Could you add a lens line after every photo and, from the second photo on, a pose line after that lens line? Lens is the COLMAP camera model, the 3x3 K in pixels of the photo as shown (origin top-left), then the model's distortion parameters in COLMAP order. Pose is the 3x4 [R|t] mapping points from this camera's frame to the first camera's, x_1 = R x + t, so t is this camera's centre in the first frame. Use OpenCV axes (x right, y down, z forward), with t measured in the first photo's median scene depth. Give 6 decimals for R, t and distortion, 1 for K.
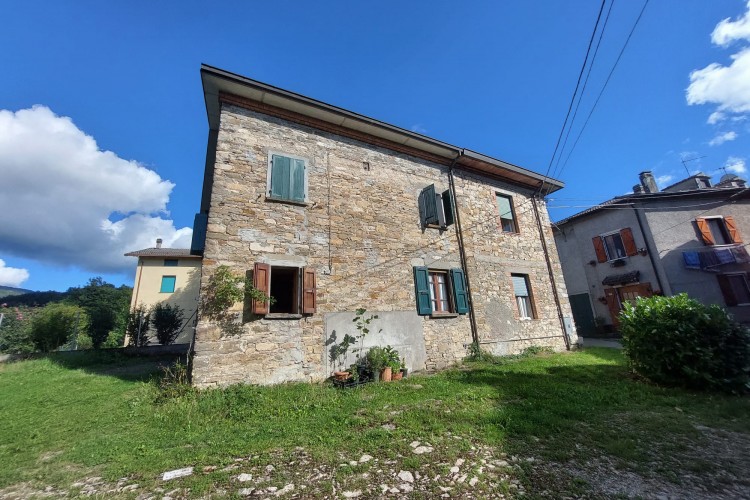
lens RADIAL K [[307.5, 0, 375.5], [0, 307.5, 249.2], [0, 0, 1]] dist [-0.021711, -0.000229]
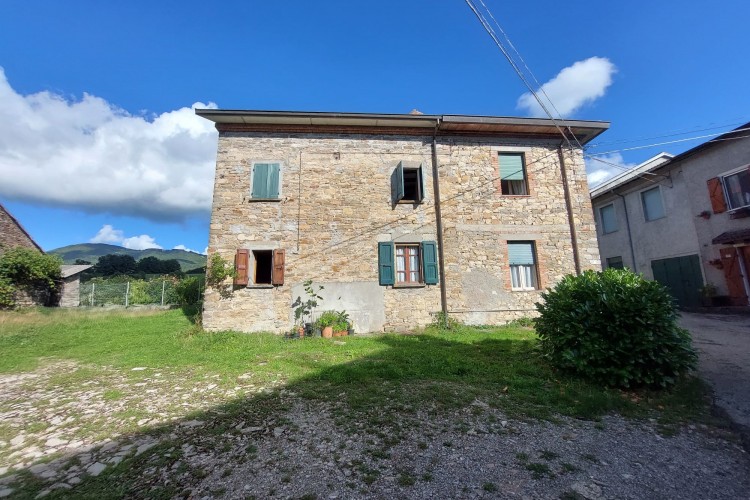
lens RADIAL K [[307.5, 0, 374.7], [0, 307.5, 250.8], [0, 0, 1]] dist [-0.021711, -0.000229]
pose [[0.908147, -0.031366, -0.417475, 0.572565], [0.086231, 0.989822, 0.113213, -0.039929], [0.409674, -0.138813, 0.901609, -0.015981]]
